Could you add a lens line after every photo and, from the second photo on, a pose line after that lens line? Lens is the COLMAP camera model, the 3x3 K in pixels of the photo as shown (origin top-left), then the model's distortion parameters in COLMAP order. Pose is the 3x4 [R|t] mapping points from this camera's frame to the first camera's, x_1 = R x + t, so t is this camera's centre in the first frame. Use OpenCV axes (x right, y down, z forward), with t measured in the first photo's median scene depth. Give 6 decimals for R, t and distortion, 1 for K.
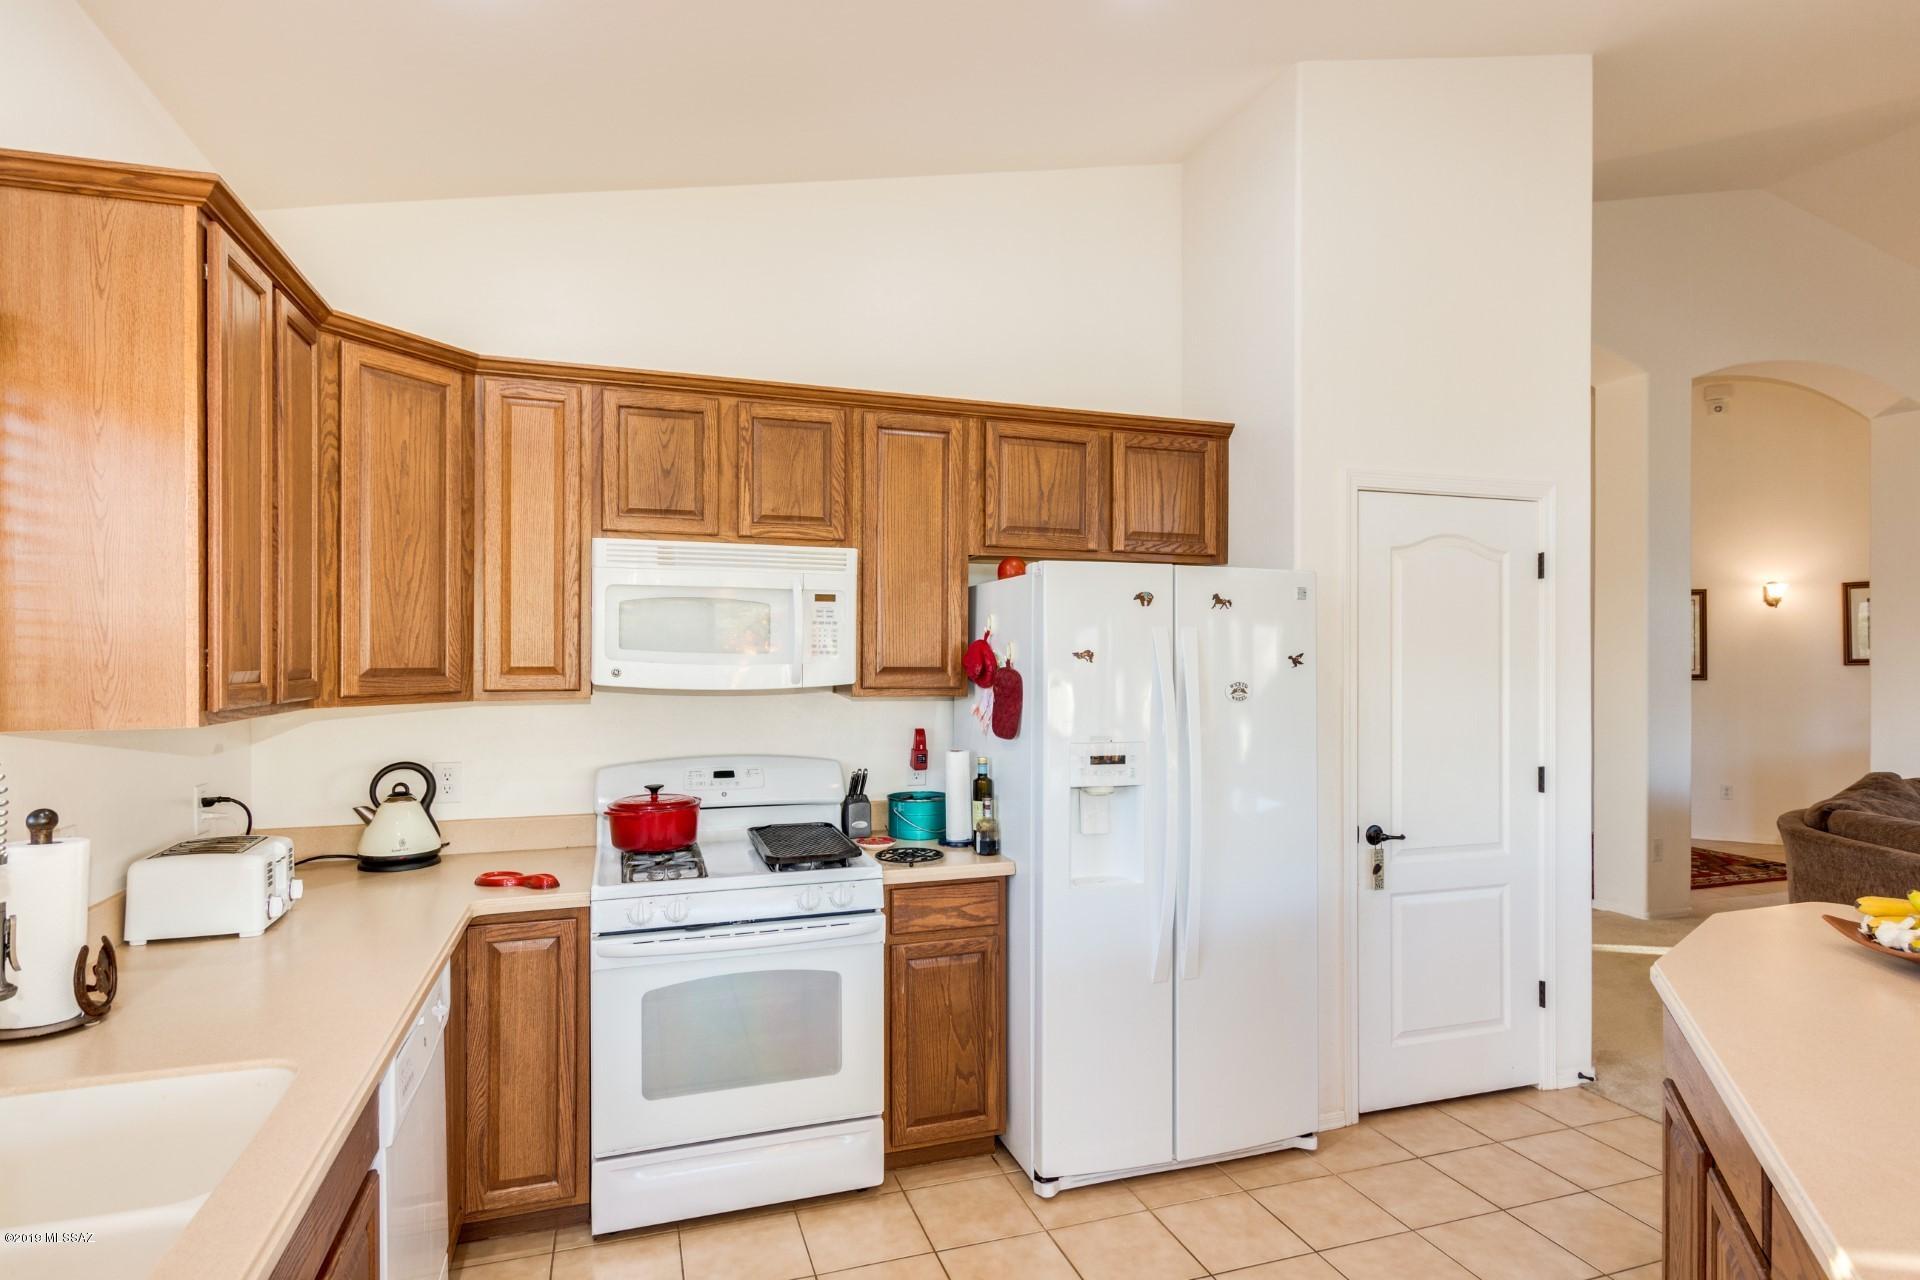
lens RADIAL K [[1017.2, 0, 964.3], [0, 1017.2, 645.1], [0, 0, 1]] dist [0.003802, -0.000457]
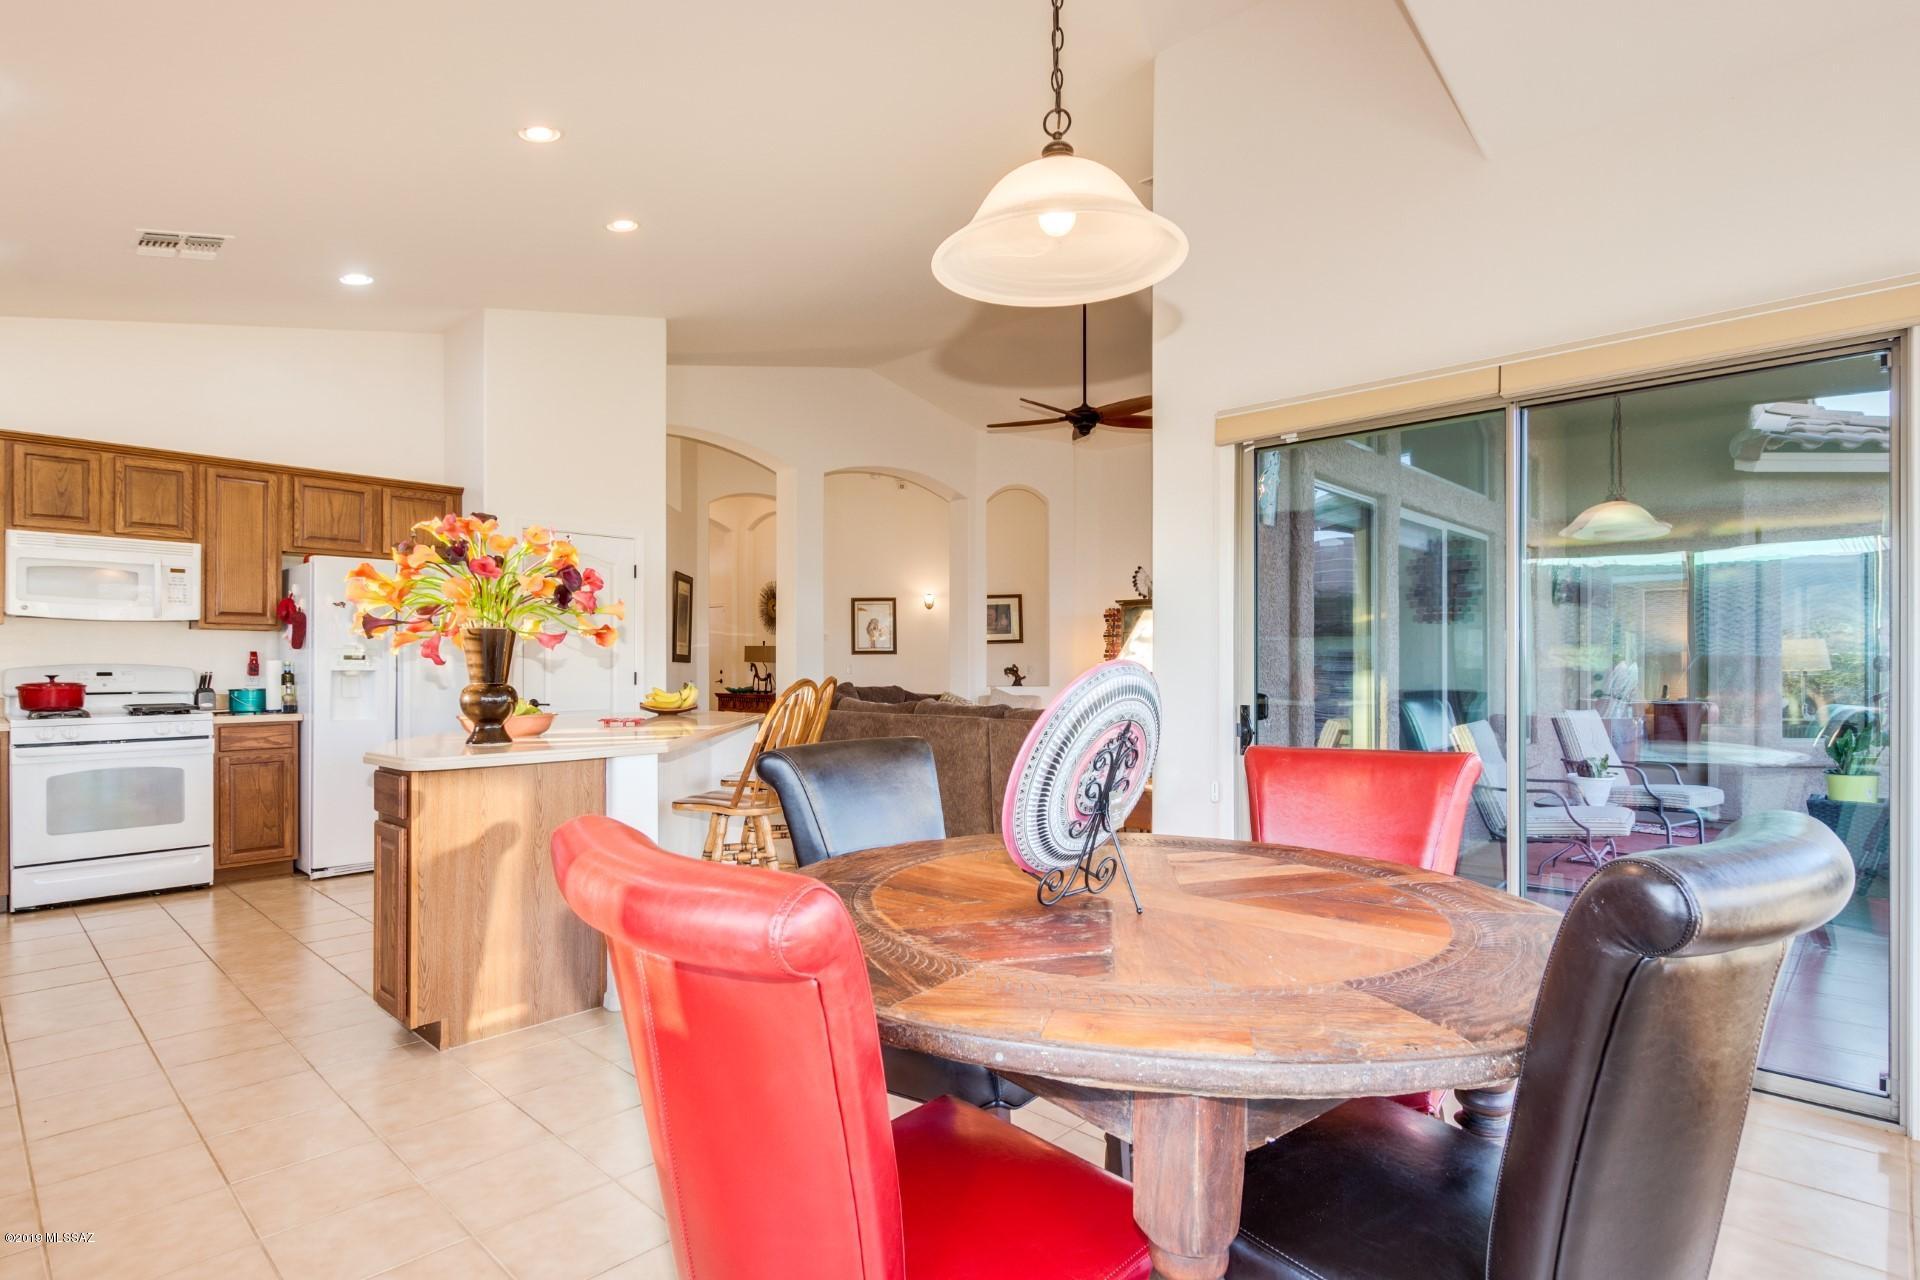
lens RADIAL K [[970.1, 0, 965.5], [0, 970.1, 654.8], [0, 0, 1]] dist [0.001269, -0.000888]
pose [[0.881703, 0.002798, 0.471796, 0.279086], [-0.004426, 0.999987, 0.002341, 0.091437], [-0.471784, -0.004153, 0.881705, -1.154640]]
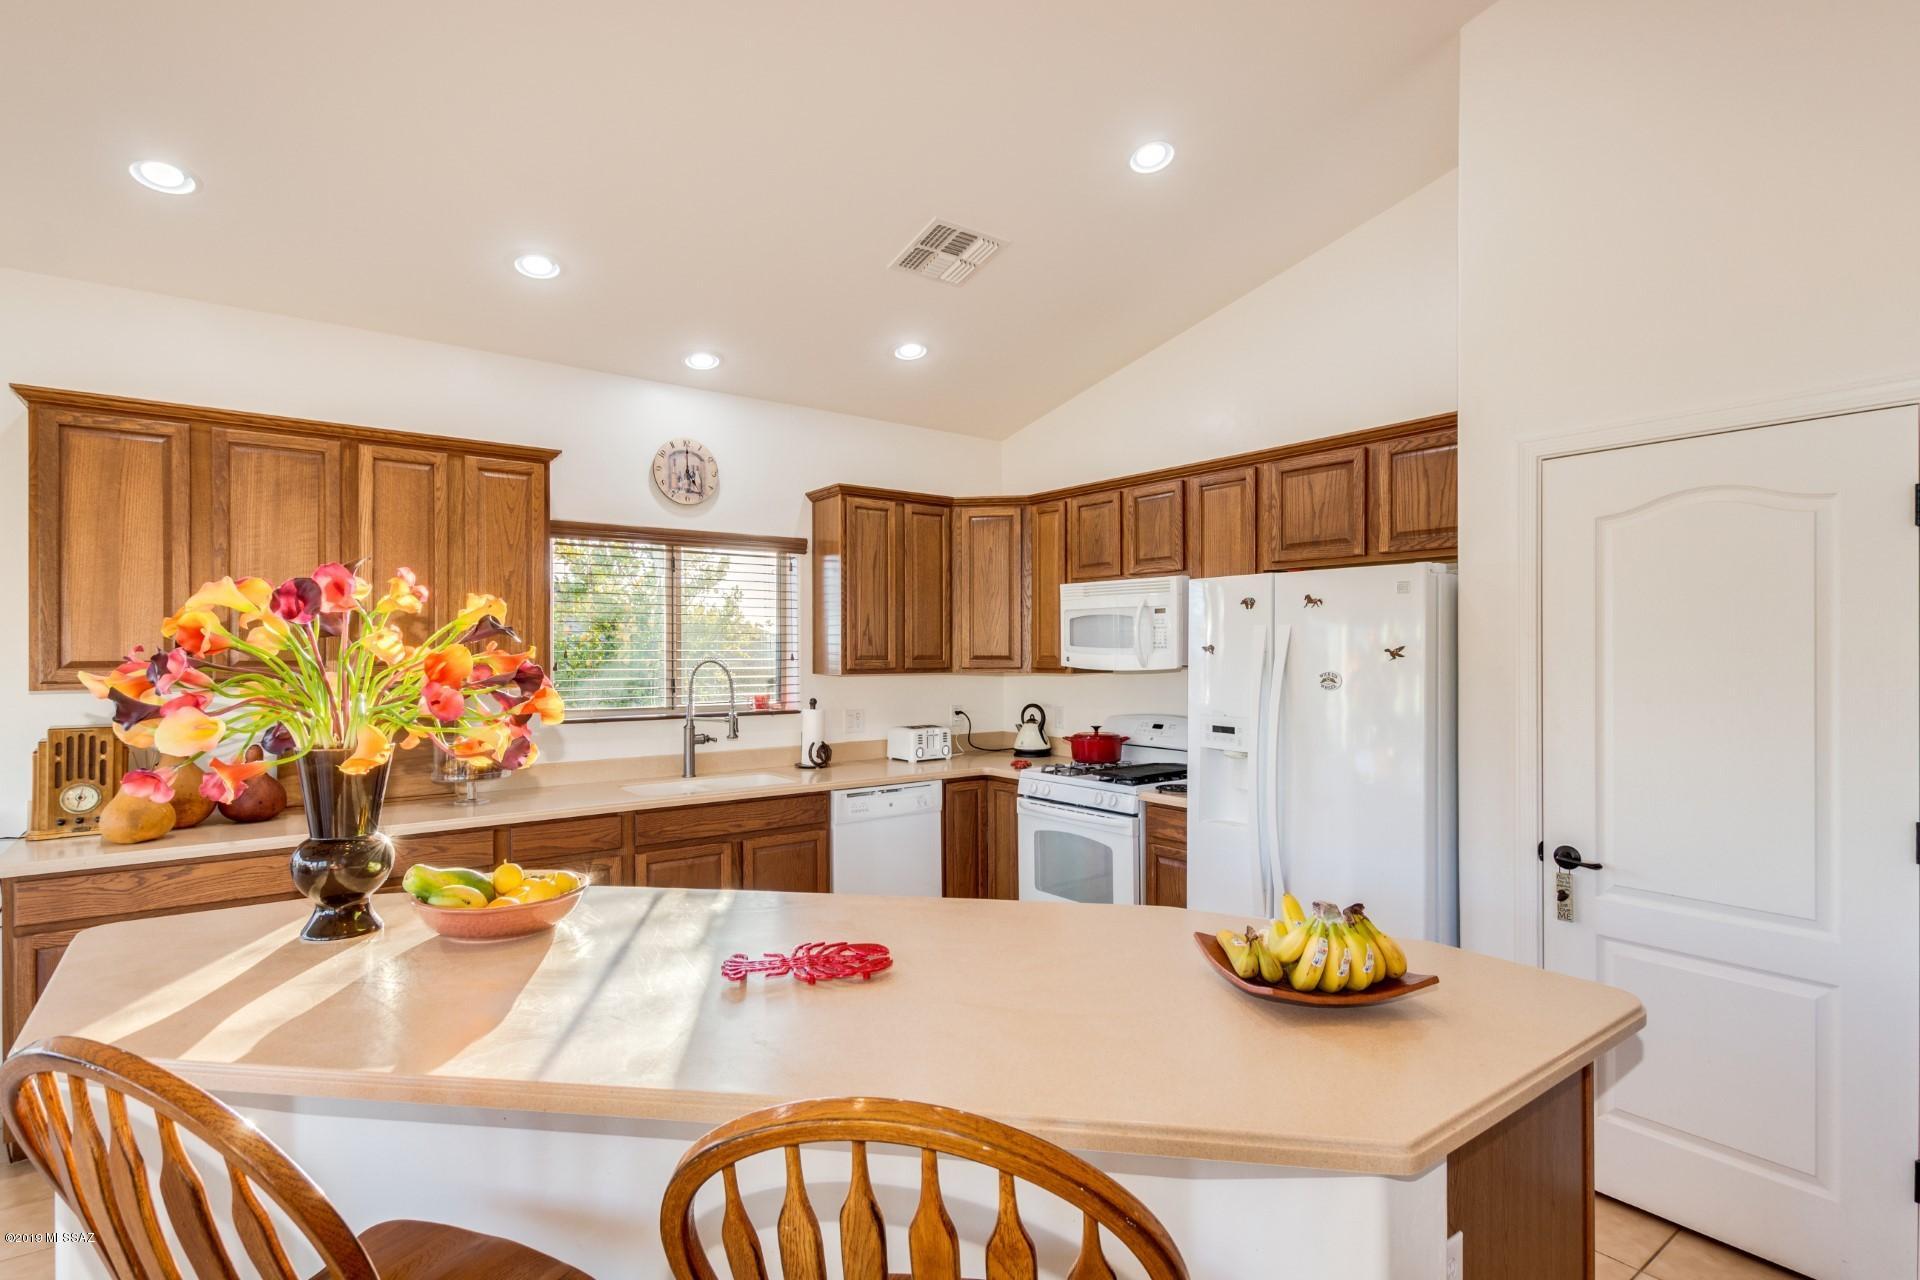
lens RADIAL K [[918.3, 0, 966.4], [0, 918.3, 648.3], [0, 0, 1]] dist [0.004458, -0.001652]
pose [[0.317868, -0.002938, -0.948131, 1.059714], [0.011730, 0.999931, 0.000834, 0.004273], [0.948063, -0.011386, 0.317880, 0.299302]]
